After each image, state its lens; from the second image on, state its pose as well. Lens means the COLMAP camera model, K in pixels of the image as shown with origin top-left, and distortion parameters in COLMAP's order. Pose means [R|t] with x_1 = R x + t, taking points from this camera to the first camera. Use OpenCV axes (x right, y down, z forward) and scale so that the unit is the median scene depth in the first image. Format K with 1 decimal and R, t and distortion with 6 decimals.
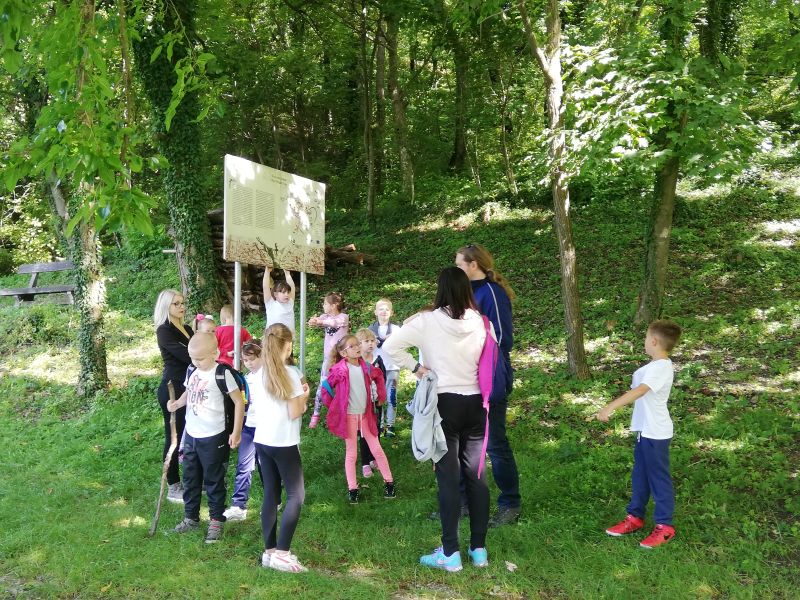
lens RADIAL K [[844.0, 0, 396.6], [0, 844.0, 302.6], [0, 0, 1]] dist [0.028238, 0.000000]
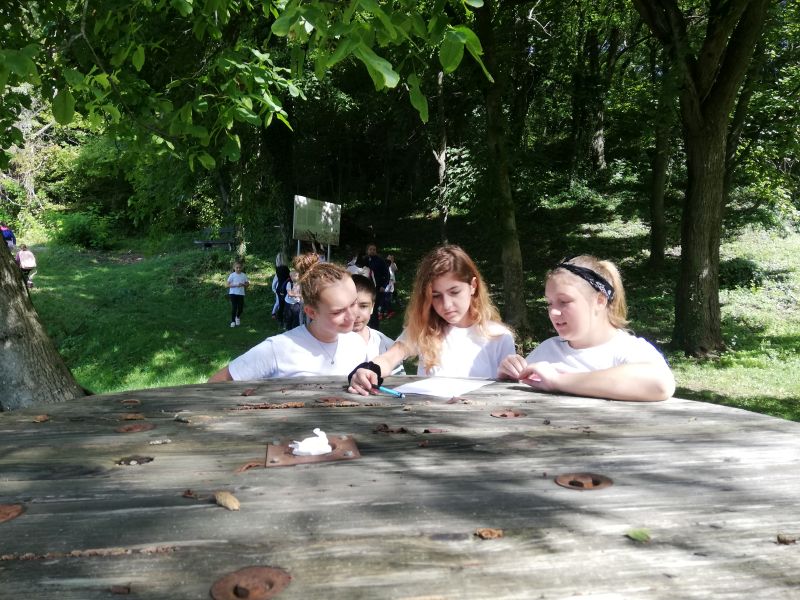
lens RADIAL K [[609.9, 0, 403.2], [0, 609.9, 297.1], [0, 0, 1]] dist [0.008151, 0.001253]
pose [[0.995492, 0.052035, -0.079297, 0.232646], [-0.045745, 0.995811, 0.079168, -0.032683], [0.083085, -0.075184, 0.993702, -0.656818]]
